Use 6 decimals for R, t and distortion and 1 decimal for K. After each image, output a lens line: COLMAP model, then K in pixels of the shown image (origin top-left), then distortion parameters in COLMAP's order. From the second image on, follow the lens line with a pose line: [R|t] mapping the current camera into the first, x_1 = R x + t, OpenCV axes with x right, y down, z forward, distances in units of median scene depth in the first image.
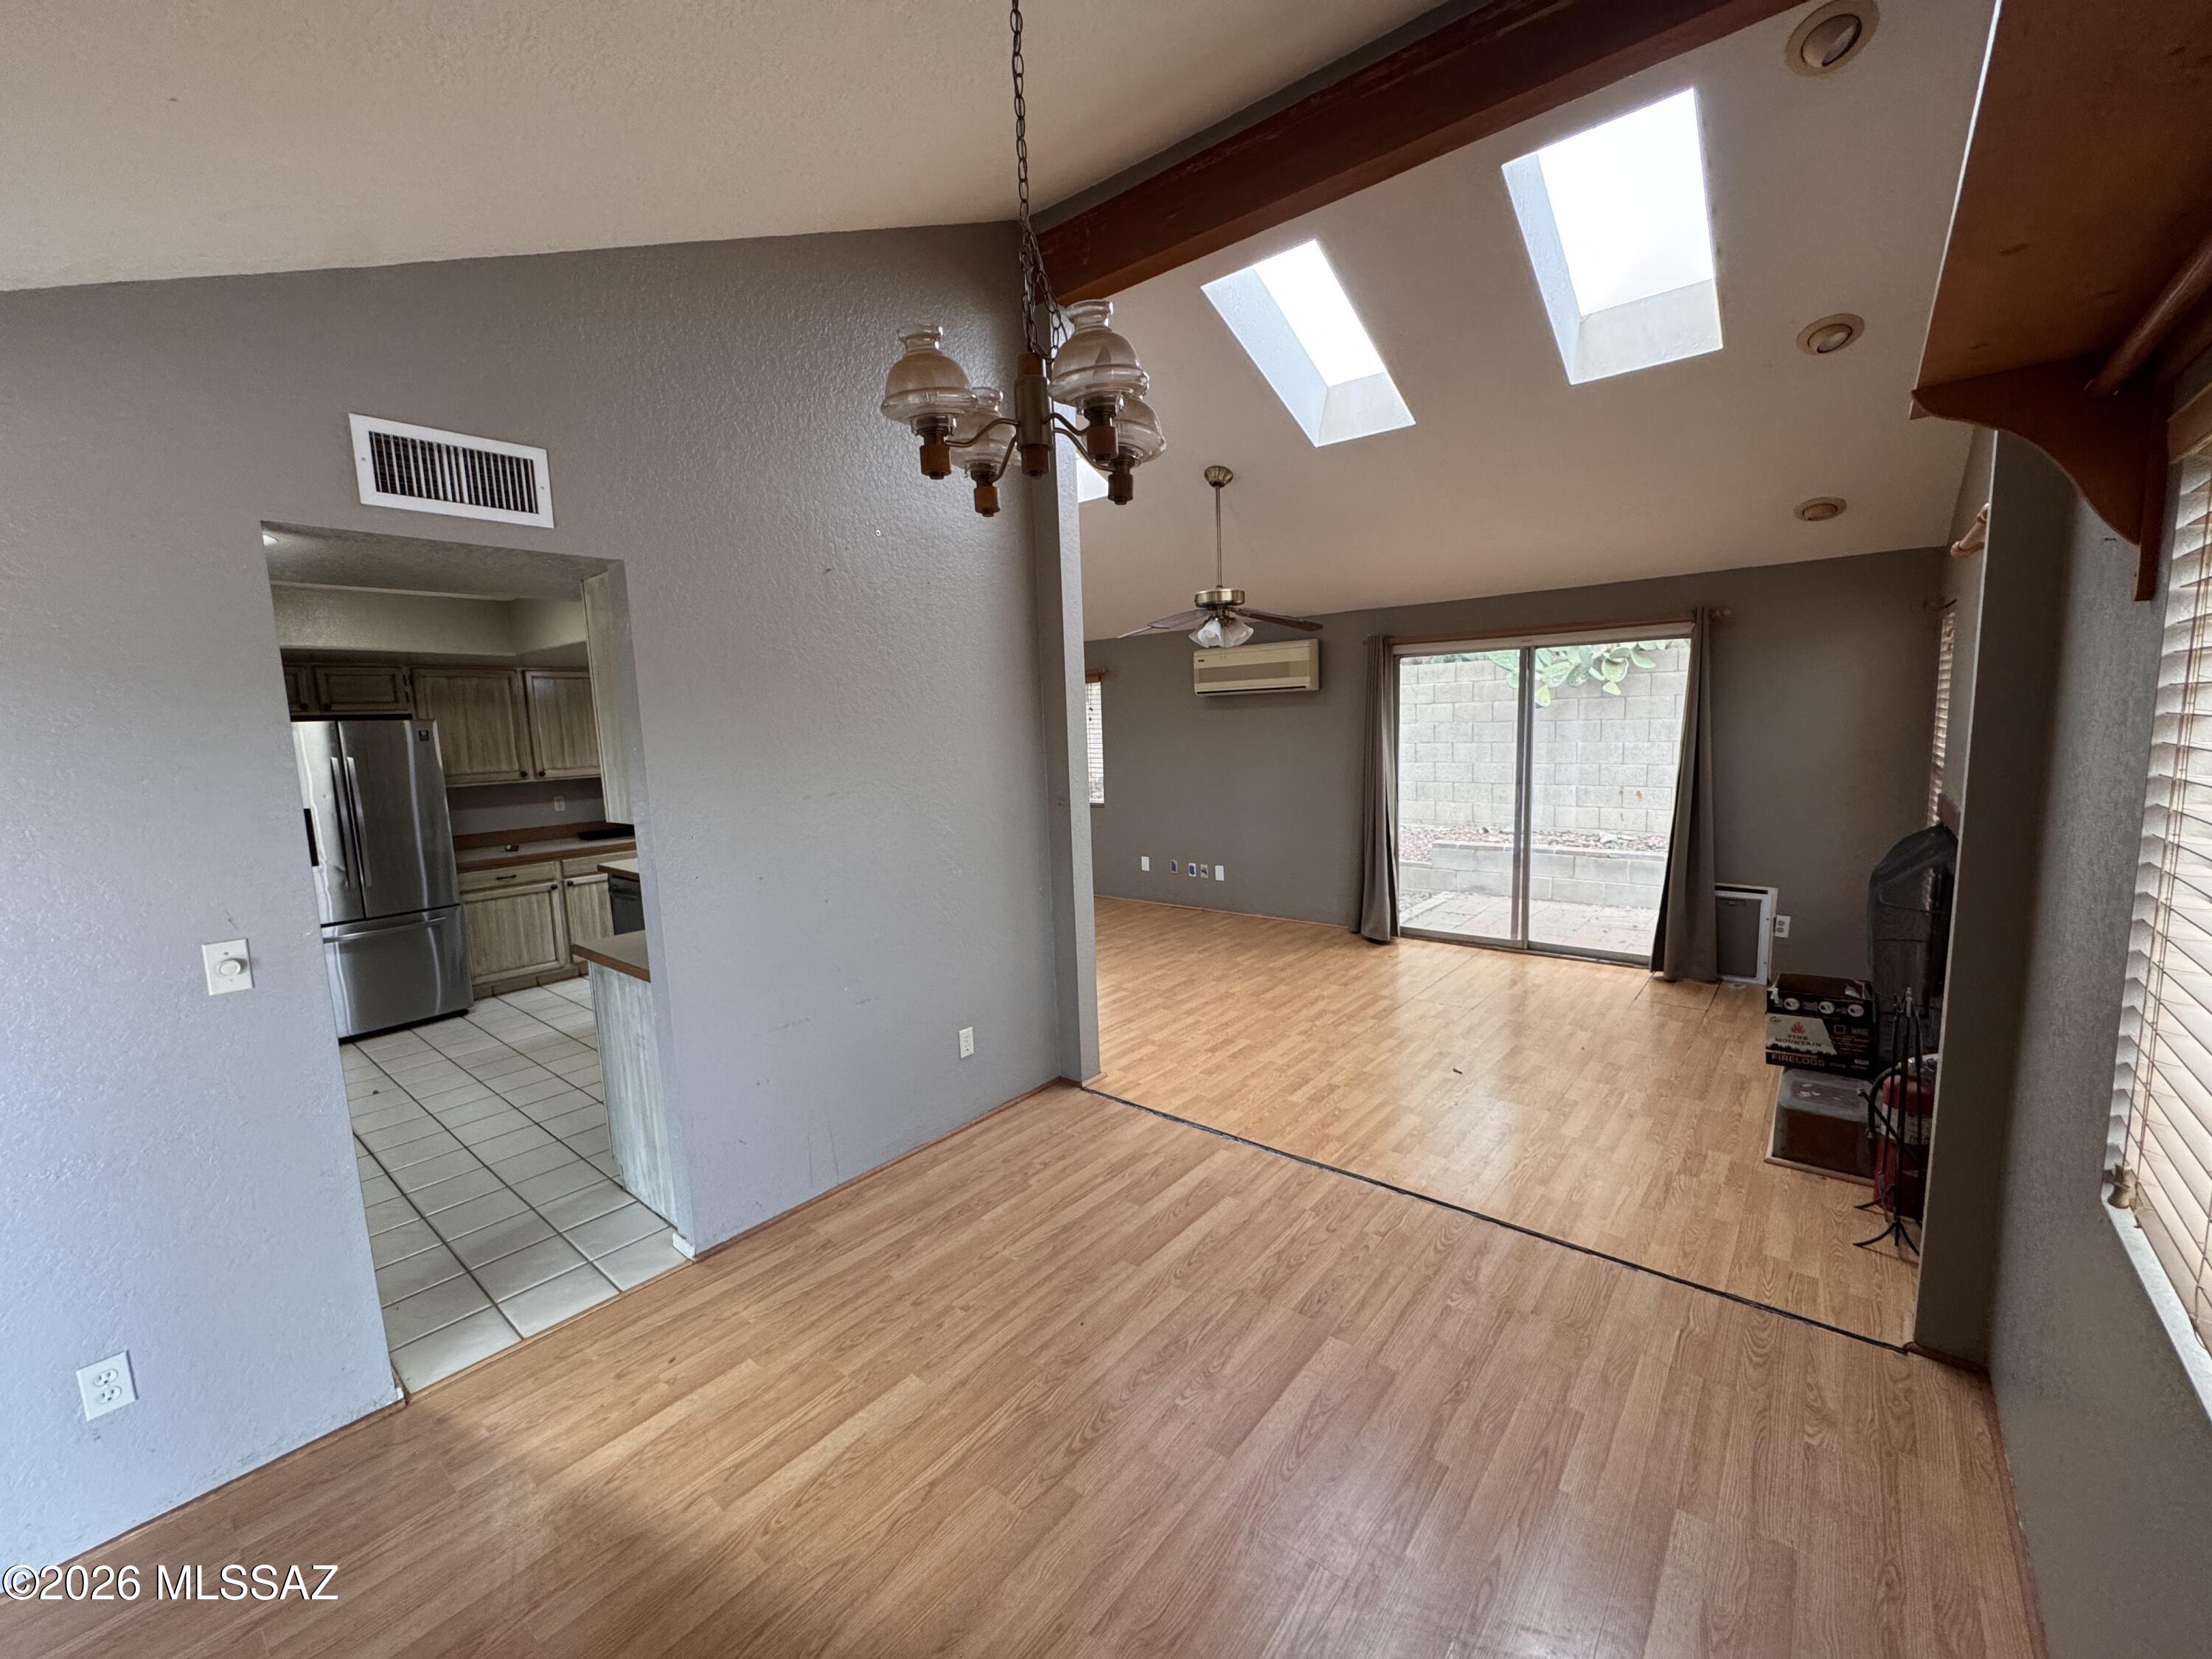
lens RADIAL K [[880.8, 0, 1099.1], [0, 880.8, 832.2], [0, 0, 1]] dist [-0.002810, 0.000118]
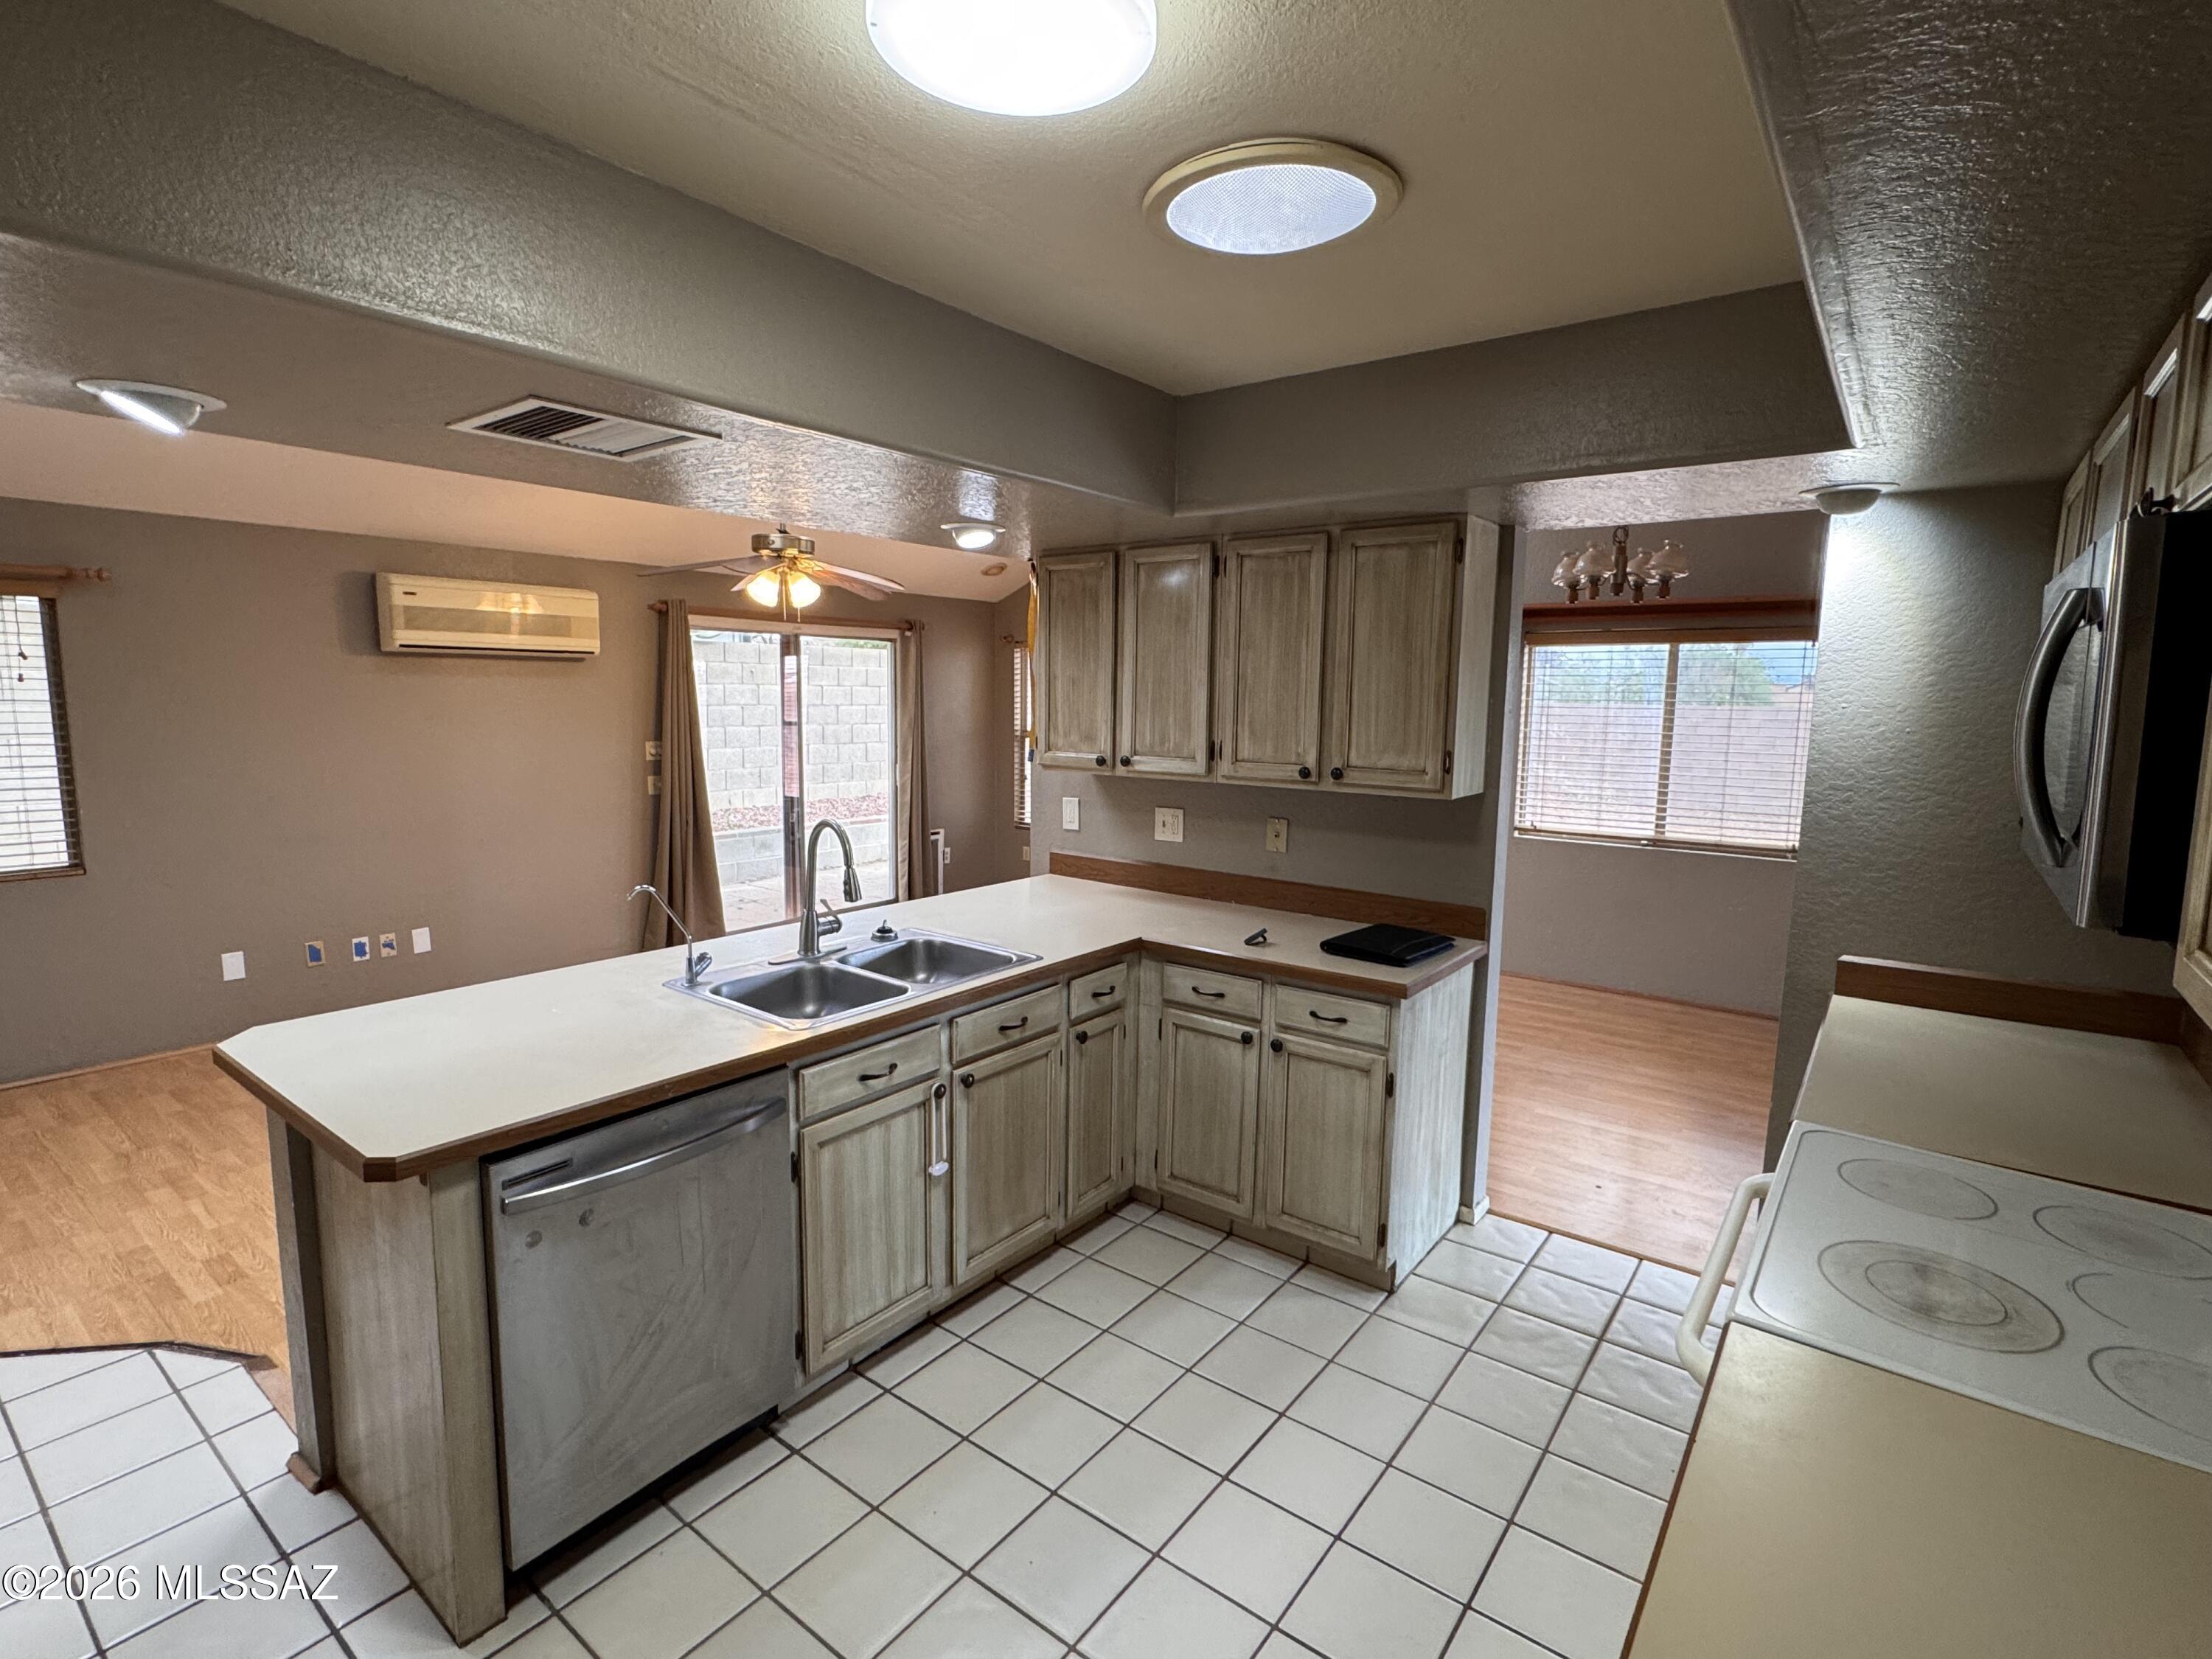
lens RADIAL K [[1068.2, 0, 1101.6], [0, 1068.2, 829.7], [0, 0, 1]] dist [-0.000906, 0.002183]
pose [[-0.047166, -0.095020, 0.994357, -0.815085], [0.115131, 0.988314, 0.099904, -0.065540], [-0.992230, 0.119194, -0.035675, 0.714468]]
